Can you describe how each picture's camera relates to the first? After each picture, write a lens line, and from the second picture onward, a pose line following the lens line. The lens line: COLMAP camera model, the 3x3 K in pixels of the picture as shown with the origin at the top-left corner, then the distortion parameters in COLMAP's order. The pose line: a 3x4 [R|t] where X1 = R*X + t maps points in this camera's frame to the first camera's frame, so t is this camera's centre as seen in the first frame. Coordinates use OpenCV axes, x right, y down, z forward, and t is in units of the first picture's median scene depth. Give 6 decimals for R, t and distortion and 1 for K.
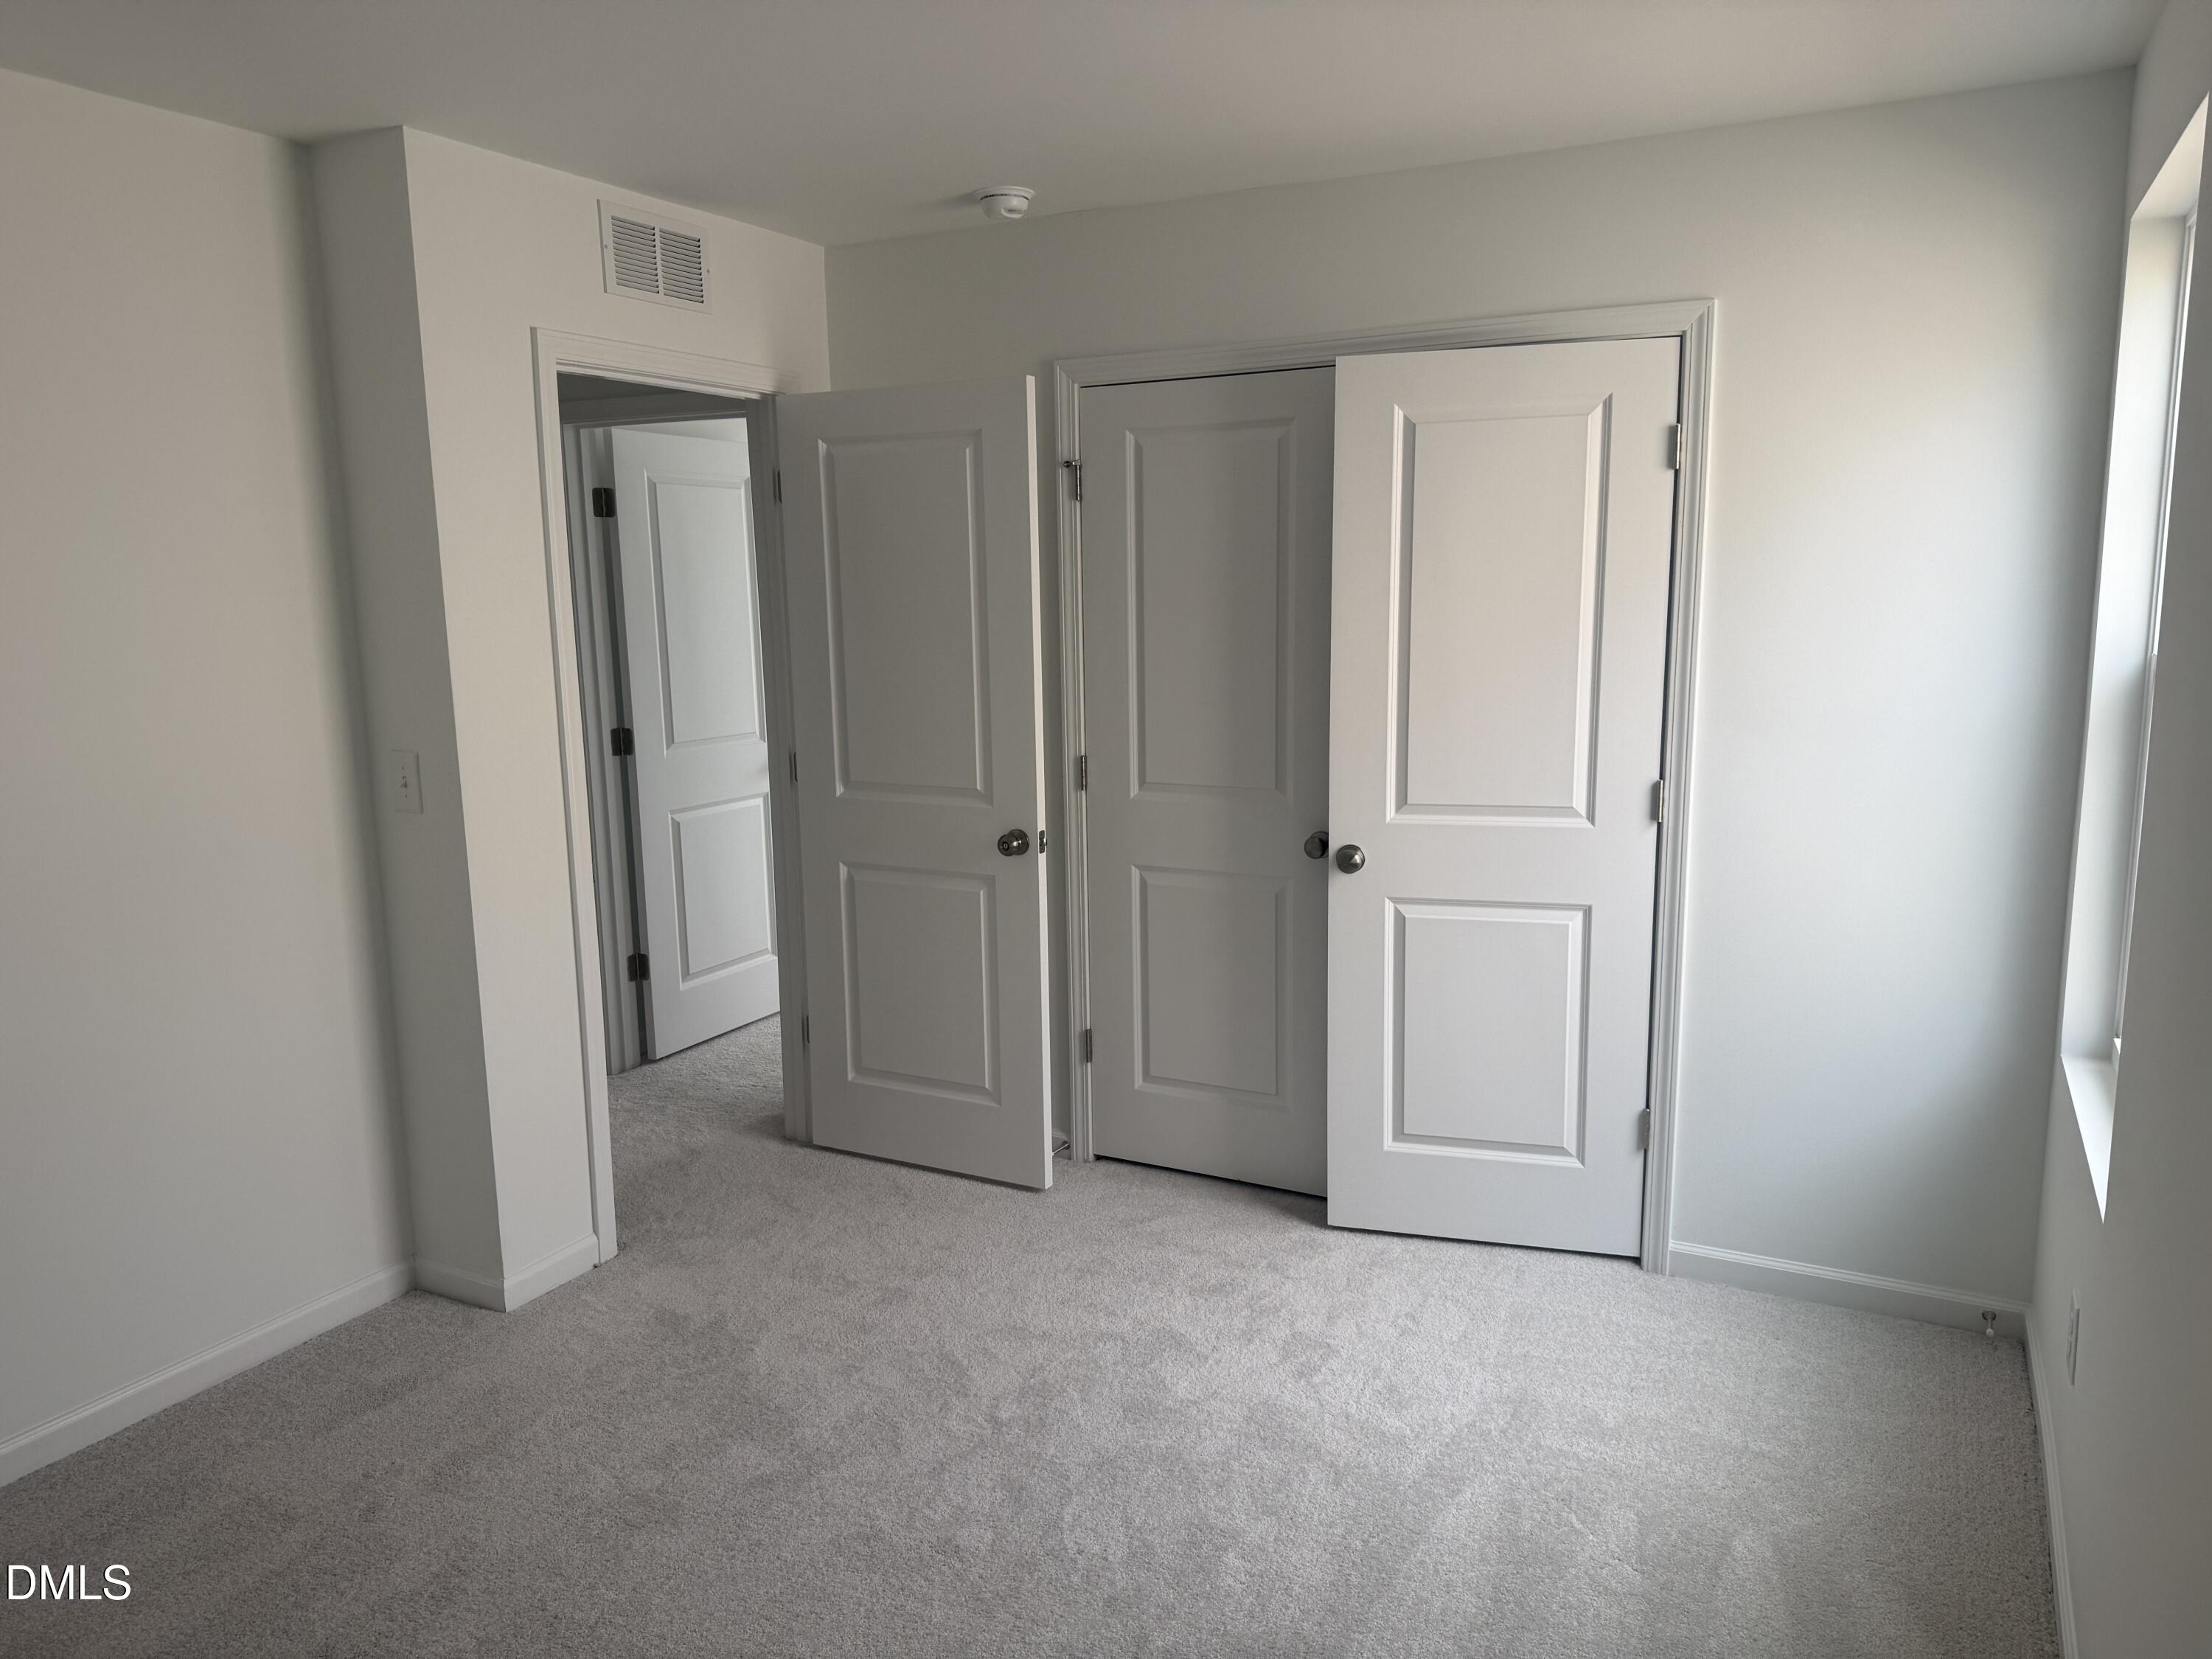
lens RADIAL K [[1578.9, 0, 1079.2], [0, 1578.9, 826.0], [0, 0, 1]] dist [0.103762, -0.004131]
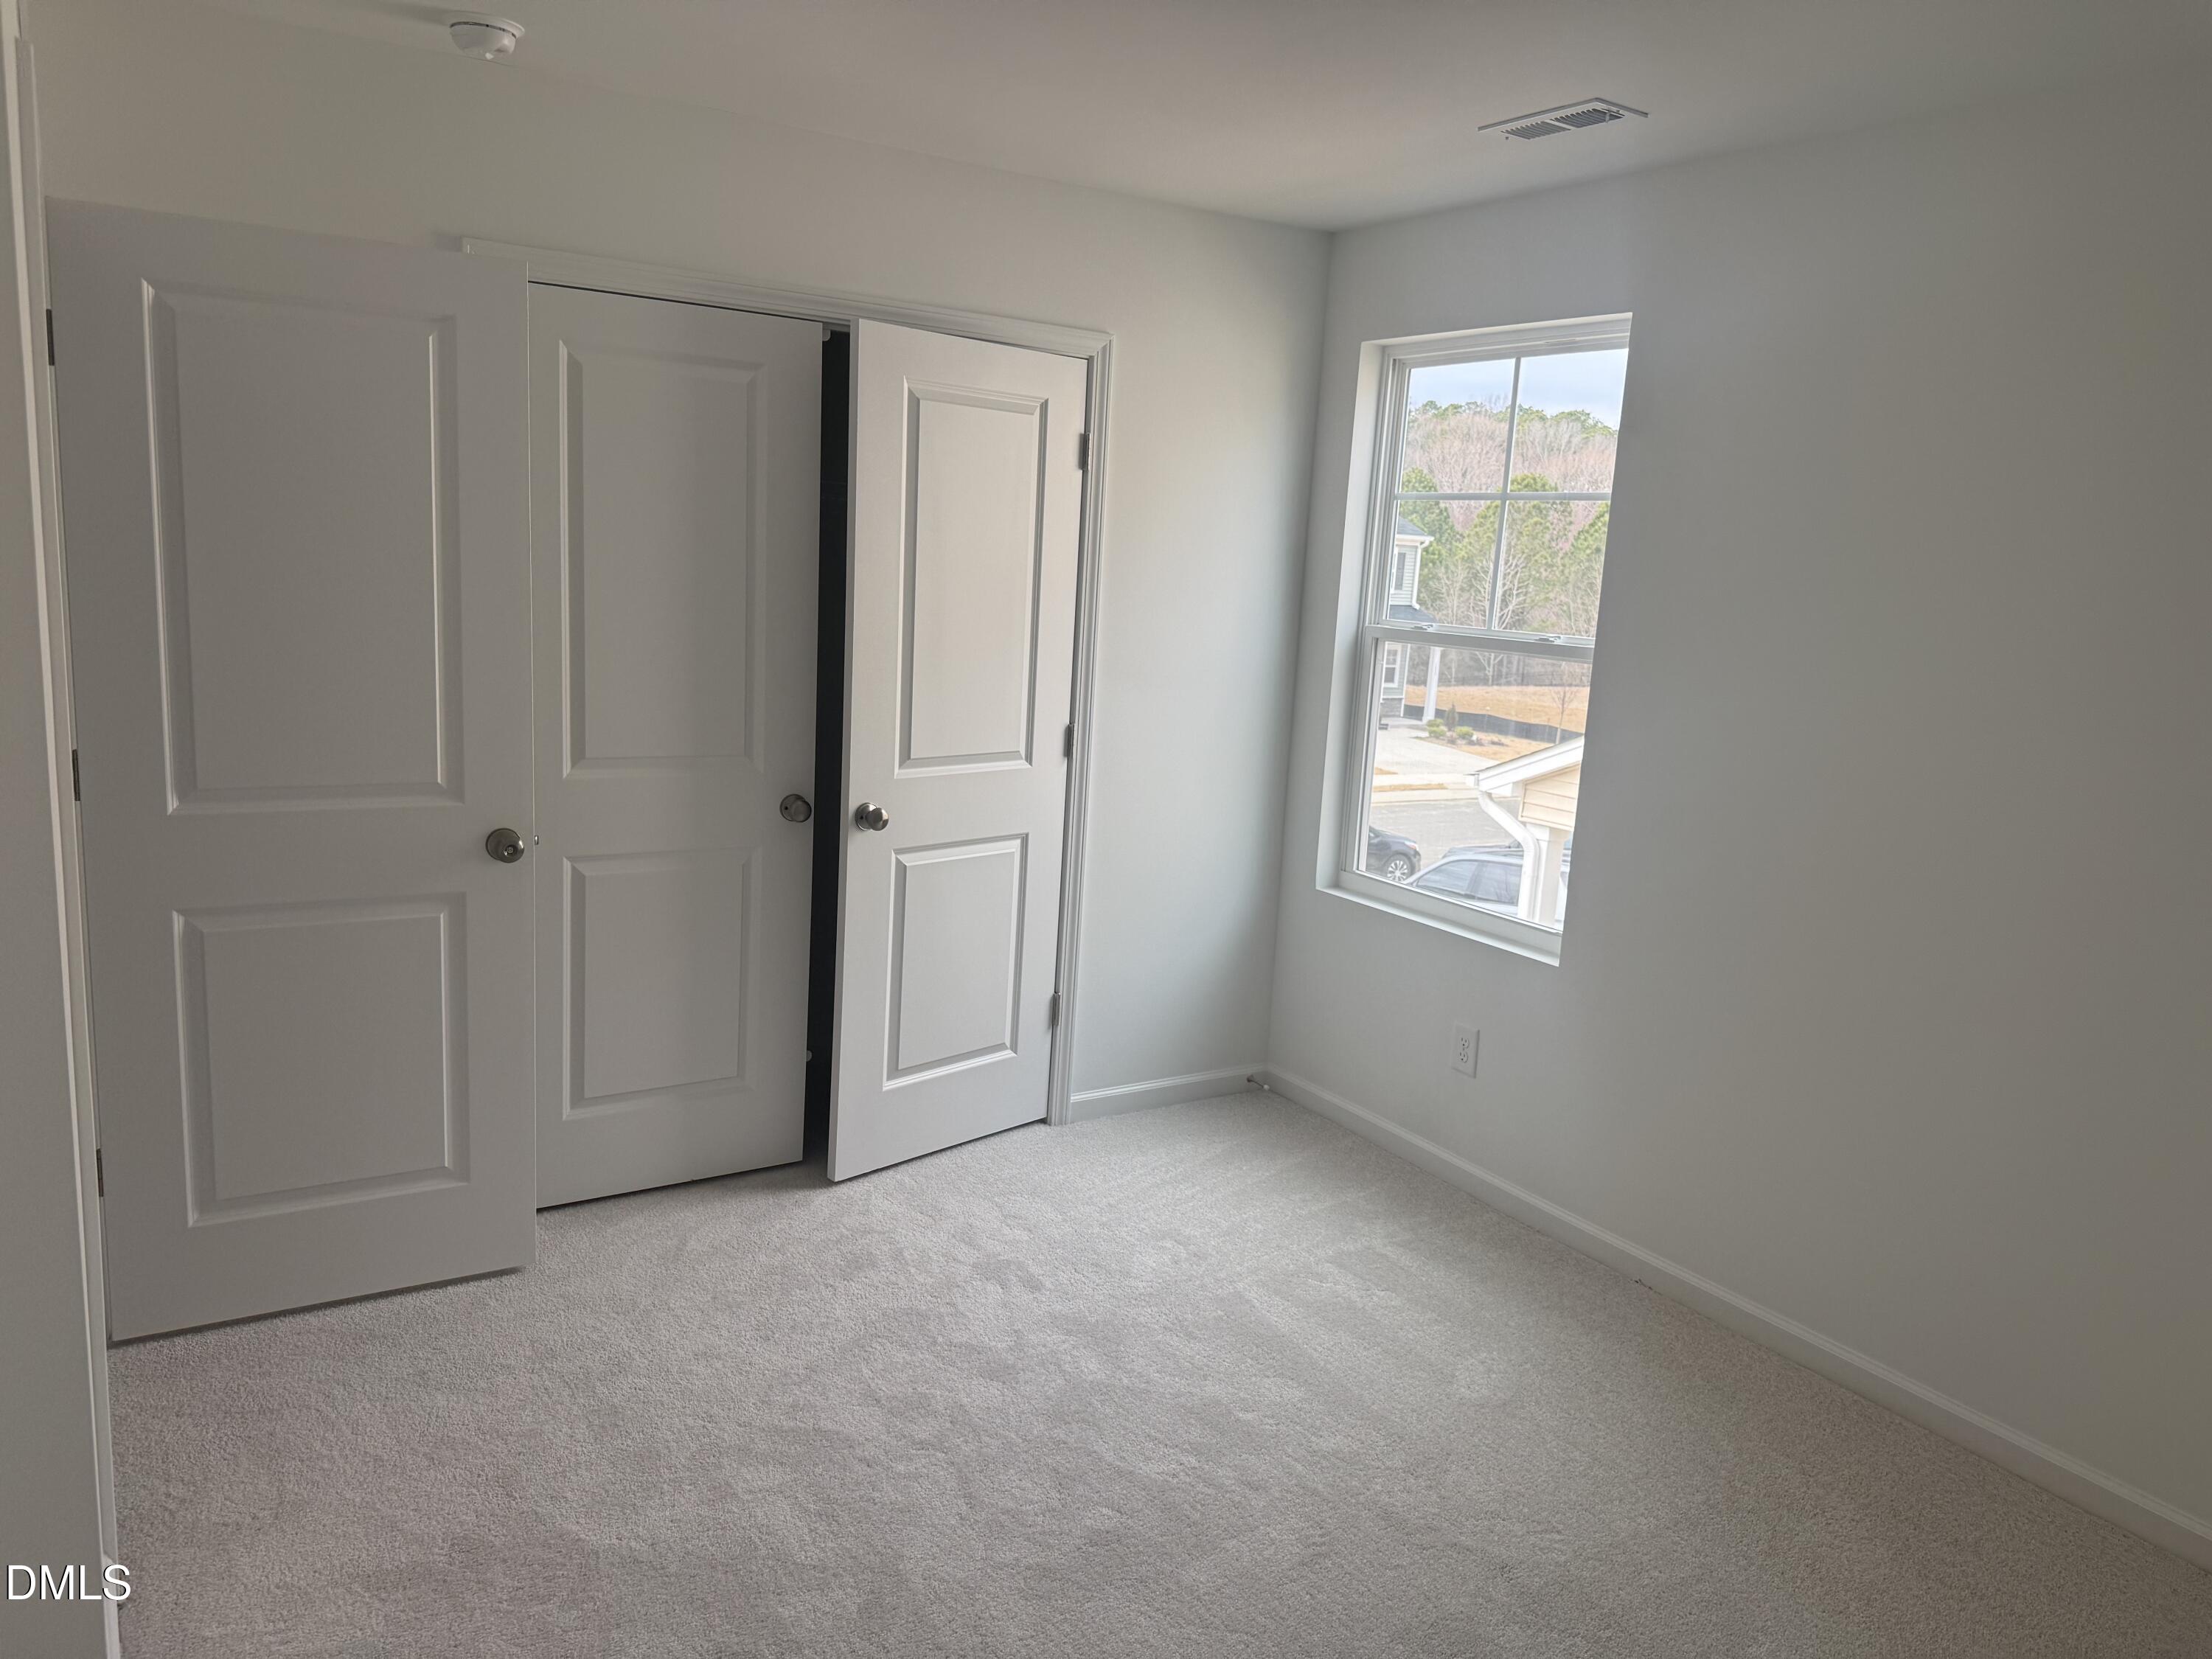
lens RADIAL K [[1578.9, 0, 1079.2], [0, 1578.9, 826.0], [0, 0, 1]] dist [0.103762, -0.004131]
pose [[0.499381, -0.109483, 0.859437, -0.657040], [0.078372, 0.993625, 0.081039, -0.046504], [-0.862831, 0.026887, 0.504778, 0.377376]]
